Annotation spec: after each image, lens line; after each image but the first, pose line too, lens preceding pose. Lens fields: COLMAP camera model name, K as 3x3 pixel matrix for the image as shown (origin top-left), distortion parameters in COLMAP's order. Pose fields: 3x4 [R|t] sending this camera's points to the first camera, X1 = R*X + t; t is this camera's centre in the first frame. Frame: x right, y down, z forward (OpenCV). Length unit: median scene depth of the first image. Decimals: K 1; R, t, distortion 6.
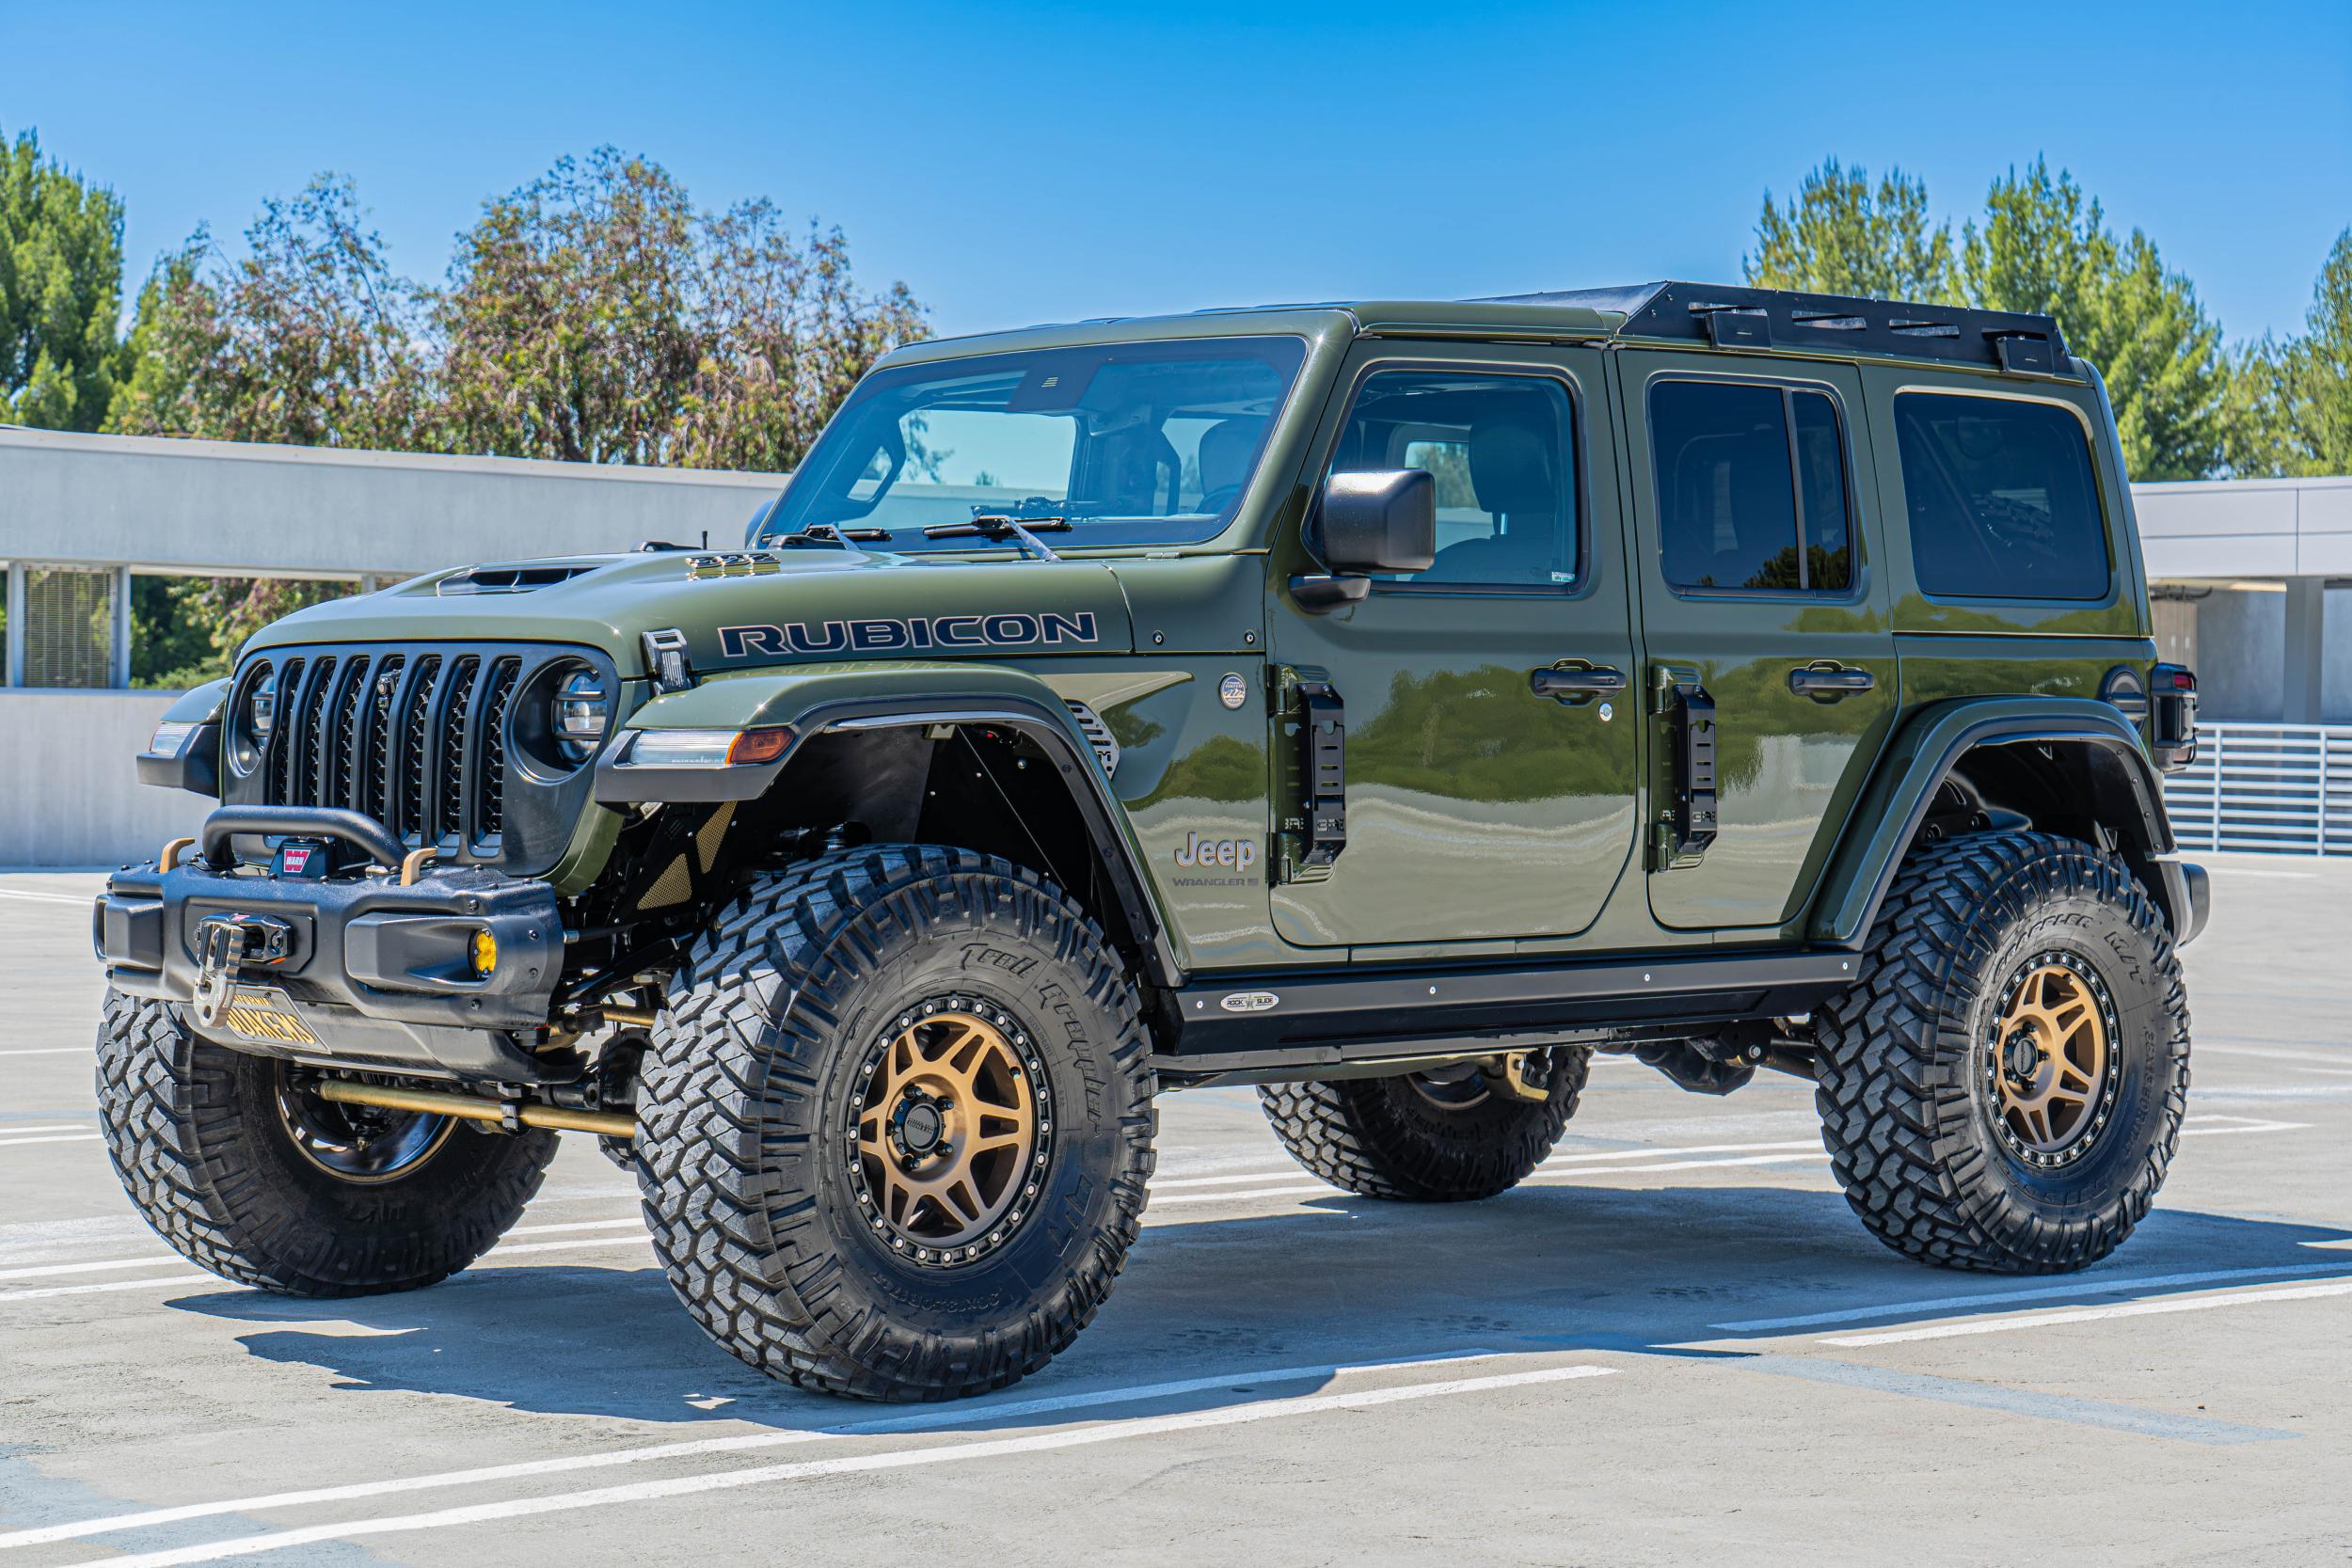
lens RADIAL K [[4703.5, 0, 1185.3], [0, 4703.5, 765.1], [0, 0, 1]] dist [0.052053, 0.000000]
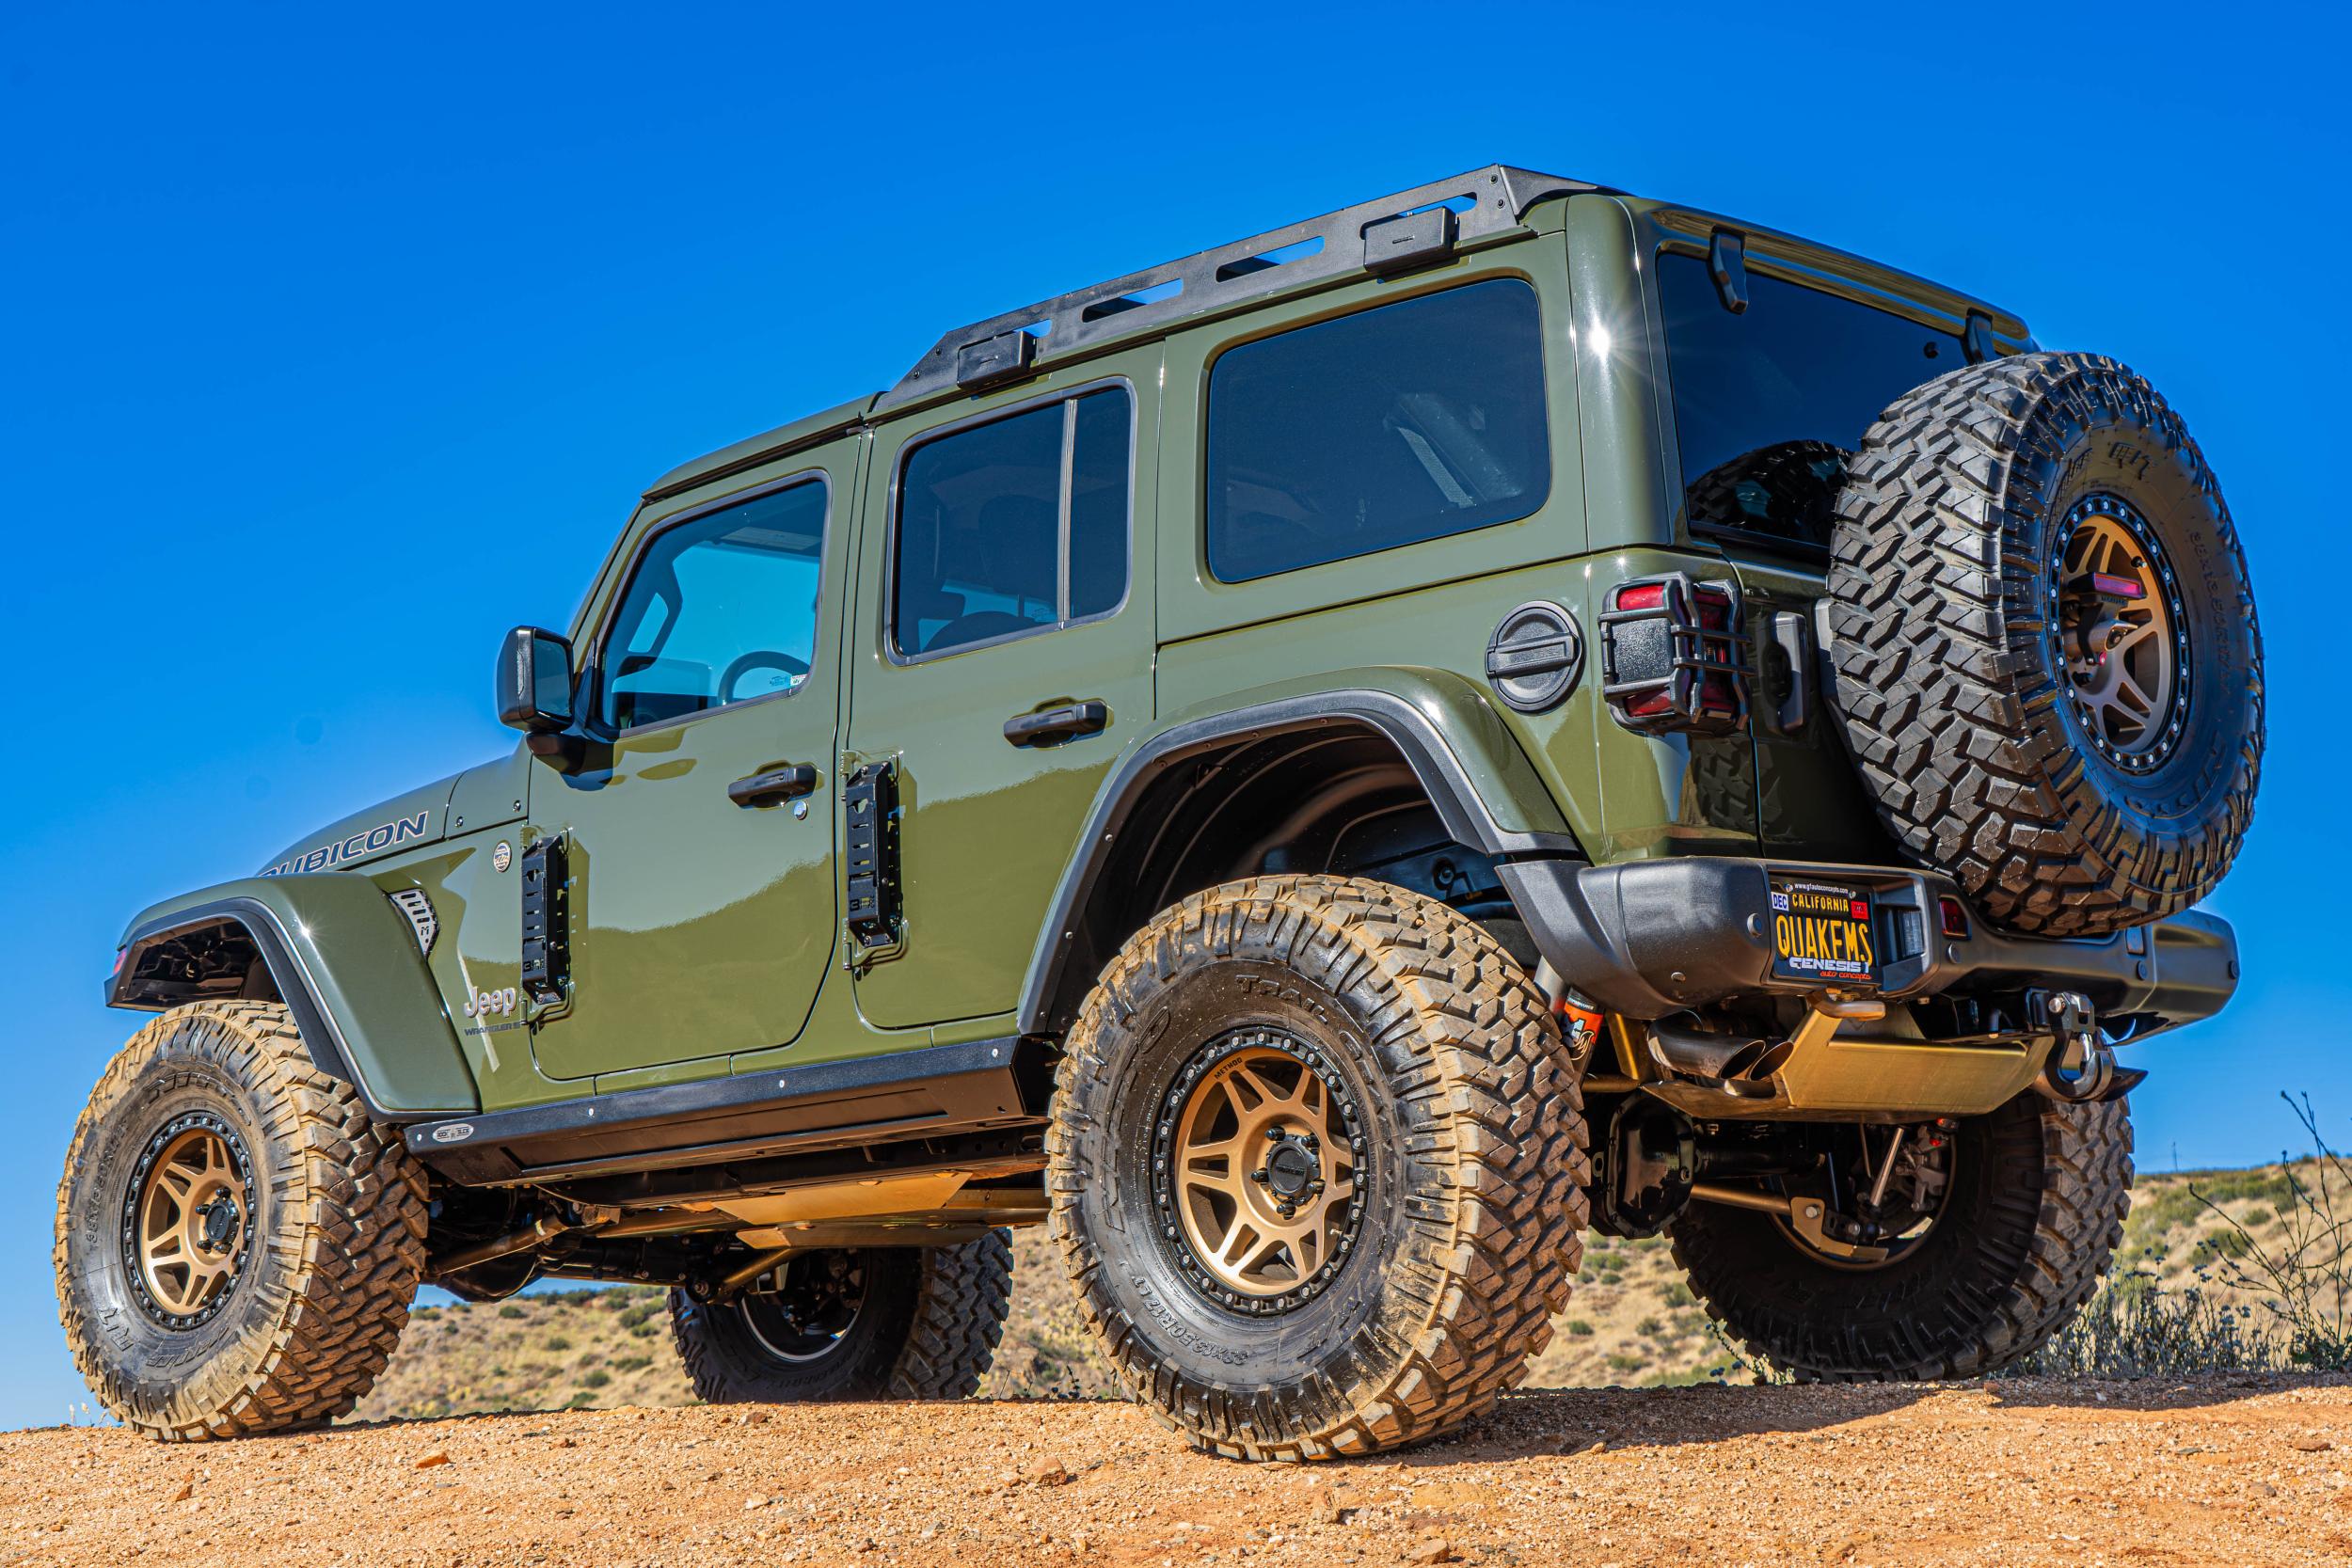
lens RADIAL K [[3800.1, 0, 1163.7], [0, 3800.1, 777.9], [0, 0, 1]] dist [0.034771, 0.000000]
pose [[0.086789, -0.157359, -0.983720, 0.852451], [0.043442, 0.987105, -0.154067, 0.104106], [0.995279, -0.029363, 0.092506, 0.996783]]
